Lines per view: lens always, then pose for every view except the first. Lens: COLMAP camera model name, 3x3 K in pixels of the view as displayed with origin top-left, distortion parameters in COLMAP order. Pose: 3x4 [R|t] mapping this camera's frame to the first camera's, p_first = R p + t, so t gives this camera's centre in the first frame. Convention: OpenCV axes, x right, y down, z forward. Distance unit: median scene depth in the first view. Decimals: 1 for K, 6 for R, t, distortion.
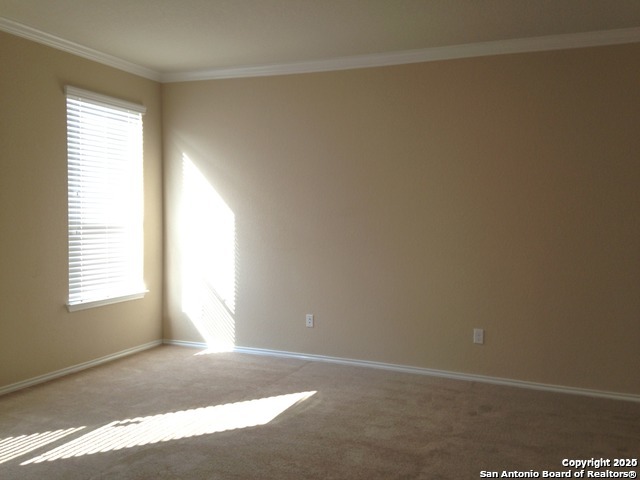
lens RADIAL K [[585.3, 0, 311.6], [0, 585.3, 239.7], [0, 0, 1]] dist [0.158328, -0.240343]
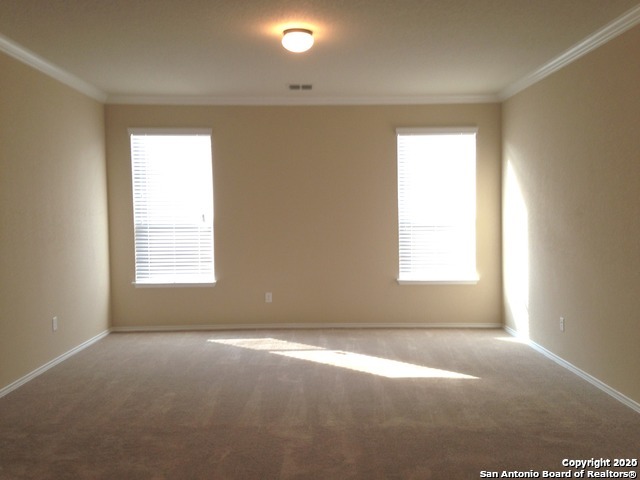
lens RADIAL K [[585.3, 0, 311.6], [0, 585.3, 239.7], [0, 0, 1]] dist [0.158328, -0.240343]
pose [[0.384807, 0.029793, -0.922516, 0.755030], [-0.022750, 0.999481, 0.022789, -0.013955], [0.922717, 0.012218, 0.385285, 0.244063]]
